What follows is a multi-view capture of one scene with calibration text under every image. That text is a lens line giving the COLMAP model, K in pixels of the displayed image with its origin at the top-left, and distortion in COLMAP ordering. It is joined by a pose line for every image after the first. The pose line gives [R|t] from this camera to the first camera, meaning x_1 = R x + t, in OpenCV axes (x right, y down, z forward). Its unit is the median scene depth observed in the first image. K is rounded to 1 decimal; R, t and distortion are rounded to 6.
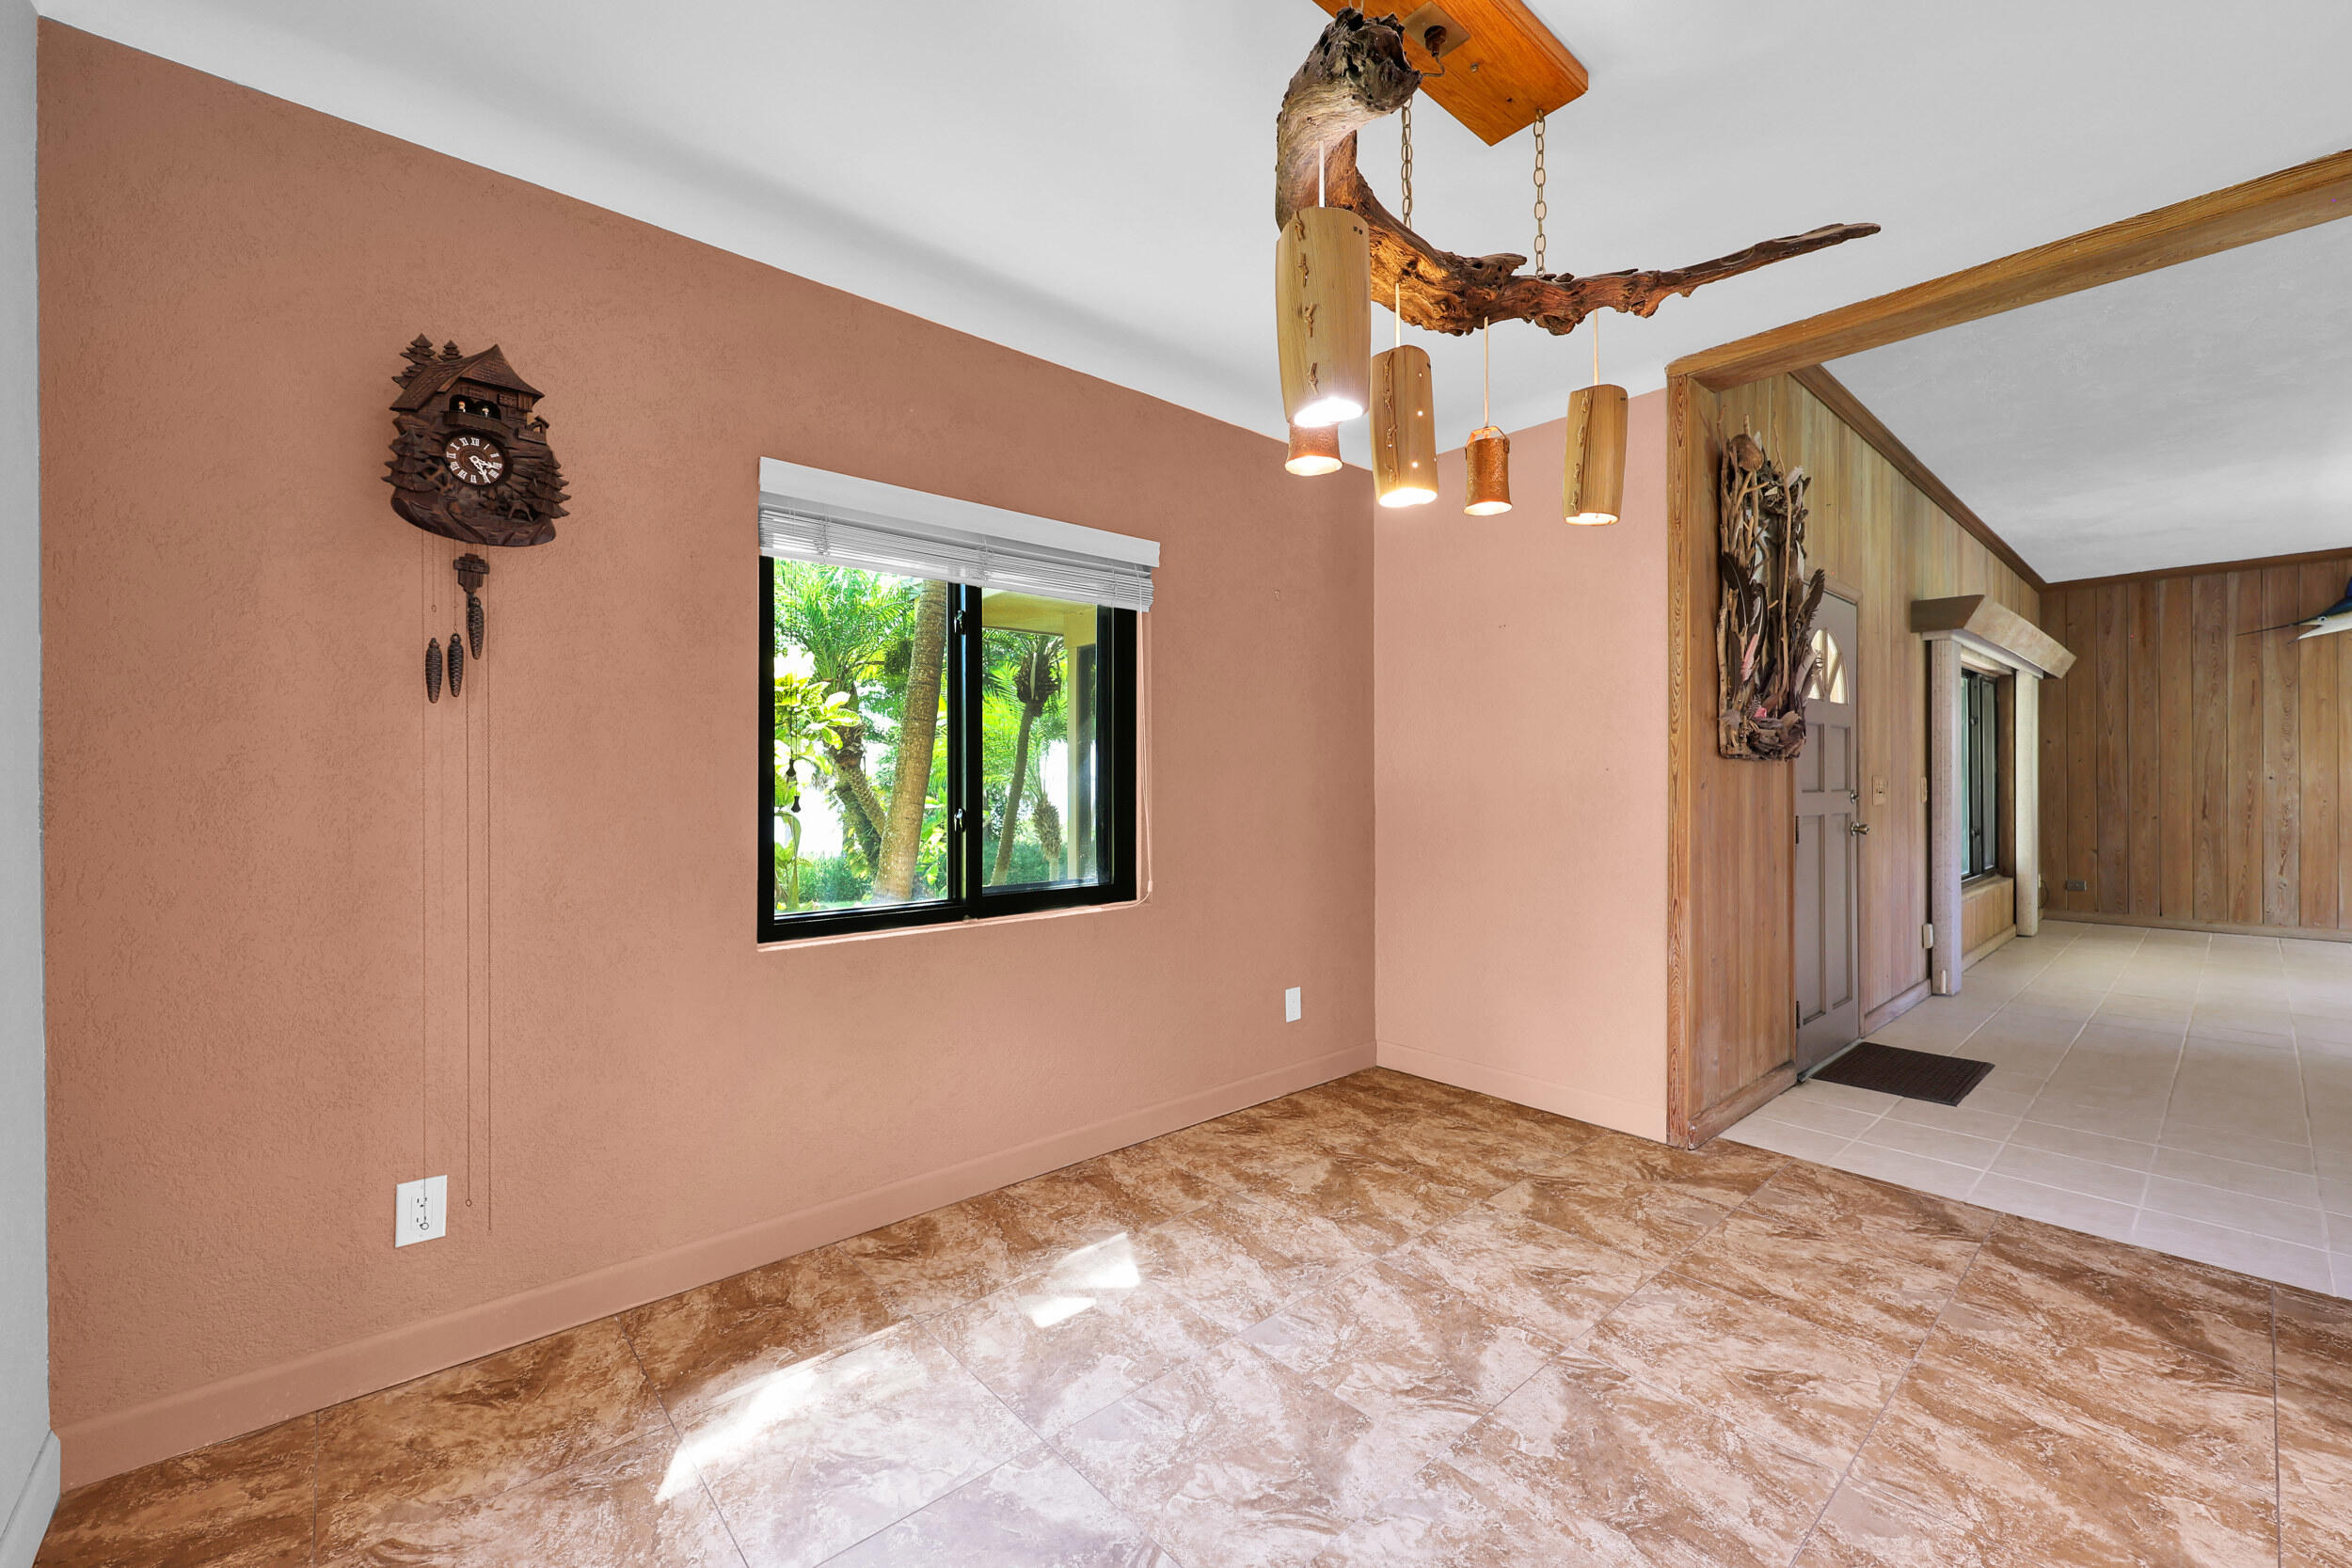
lens RADIAL K [[955.3, 0, 1174.1], [0, 955.3, 782.0], [0, 0, 1]] dist [-0.000326, 0.000618]
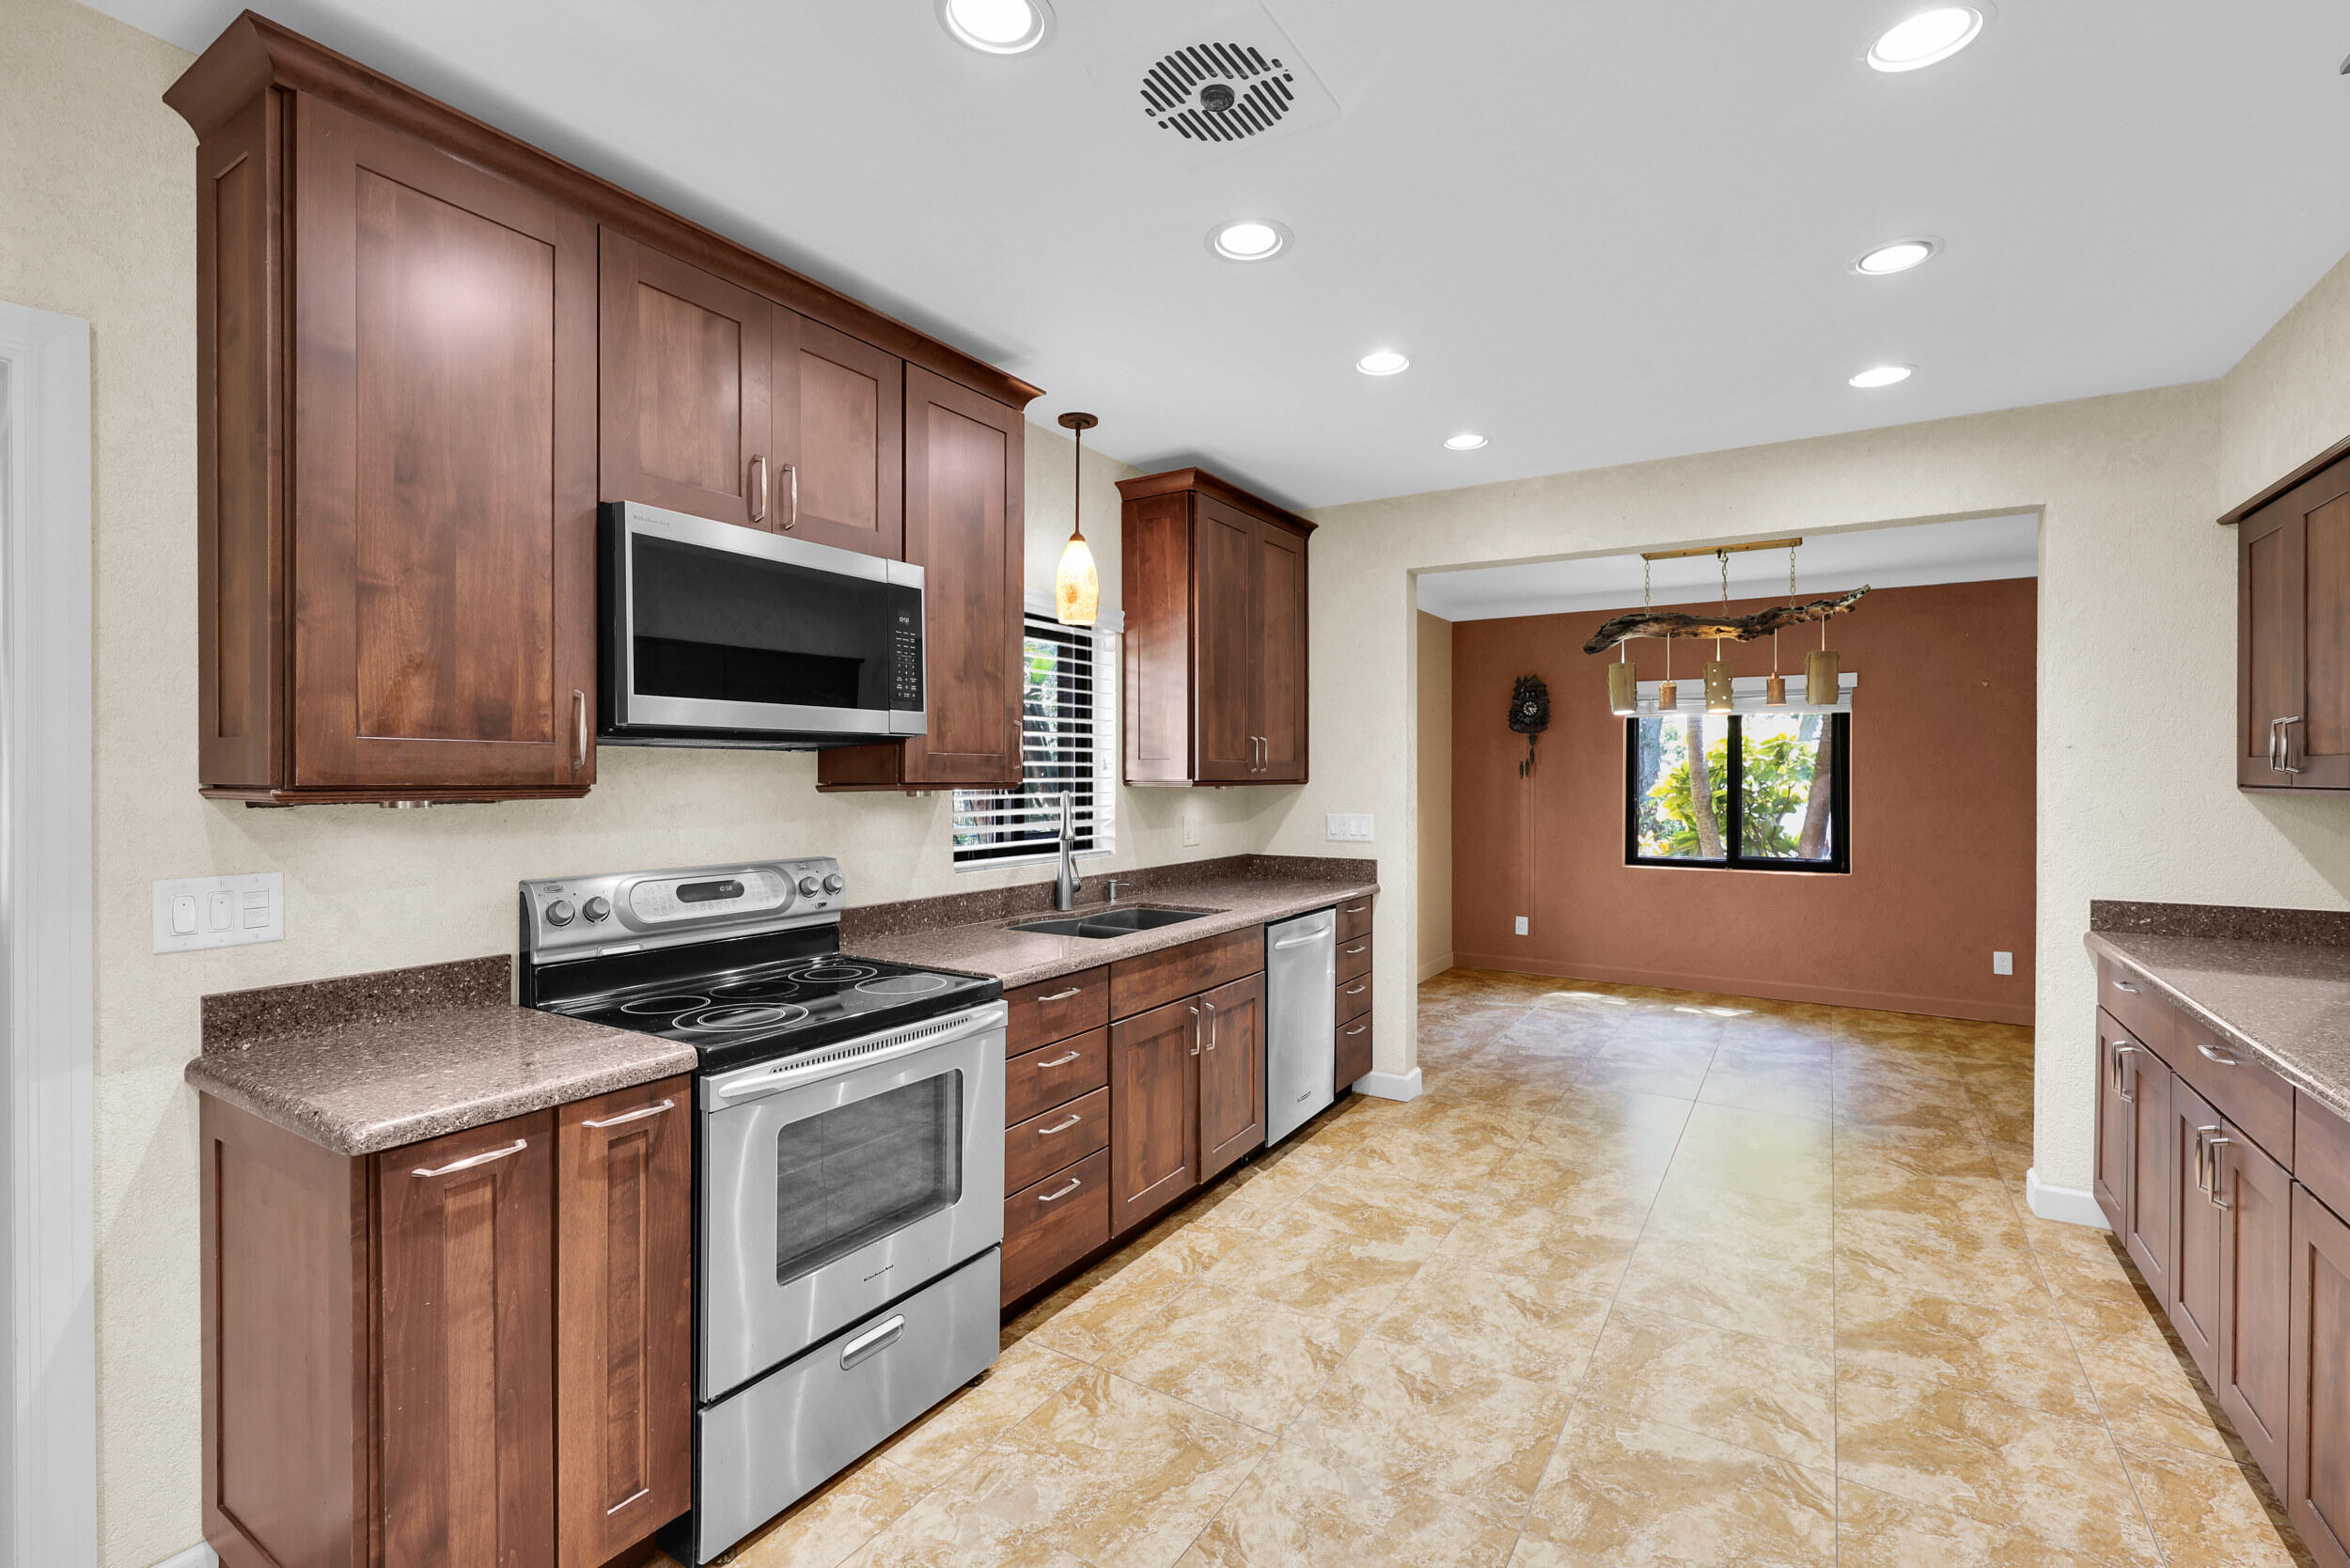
lens RADIAL K [[1044.7, 0, 1176.6], [0, 1044.7, 777.3], [0, 0, 1]] dist [0.000451, 0.000830]
pose [[0.284889, 0.007104, -0.958534, 1.766244], [-0.005564, 0.999968, 0.005757, -0.072250], [0.958544, 0.003694, 0.284919, -0.908476]]
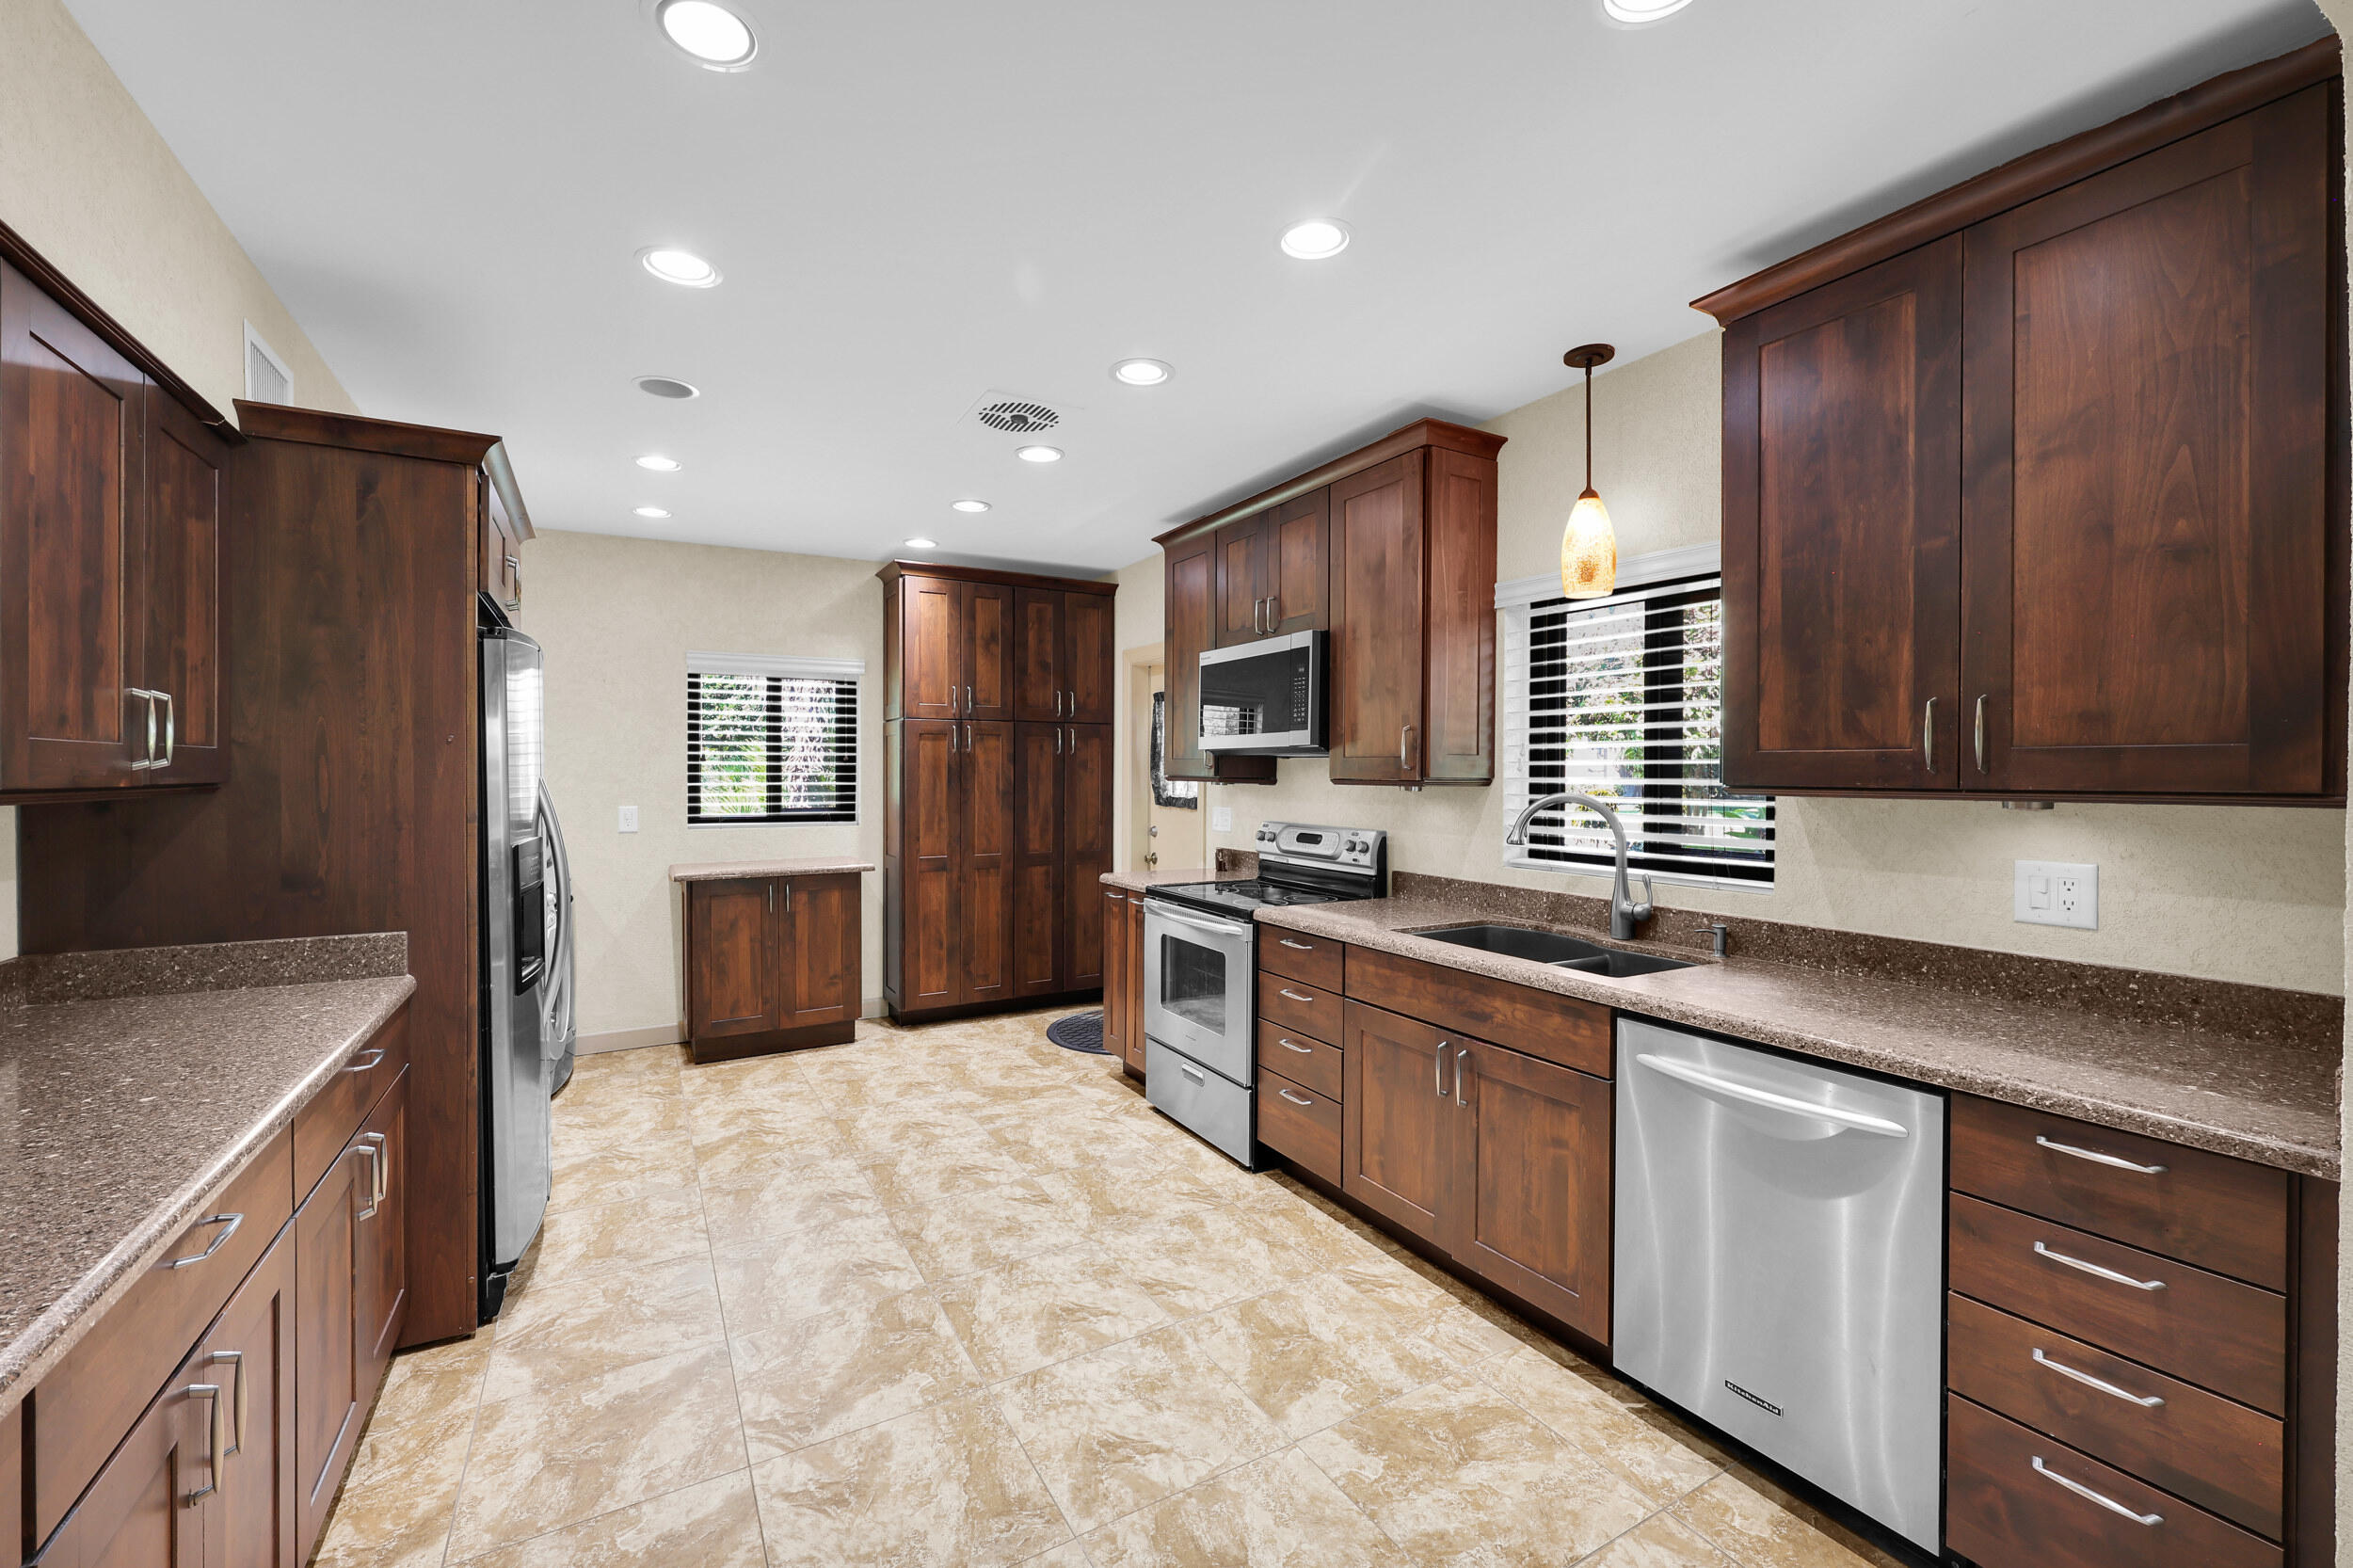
lens RADIAL K [[955.8, 0, 1173.8], [0, 955.8, 780.8], [0, 0, 1]] dist [-0.000326, 0.000618]
pose [[-0.979480, -0.003234, 0.201516, 0.708859], [-0.000582, 0.999912, 0.013218, -0.074597], [-0.201542, 0.012829, -0.979396, 0.418058]]
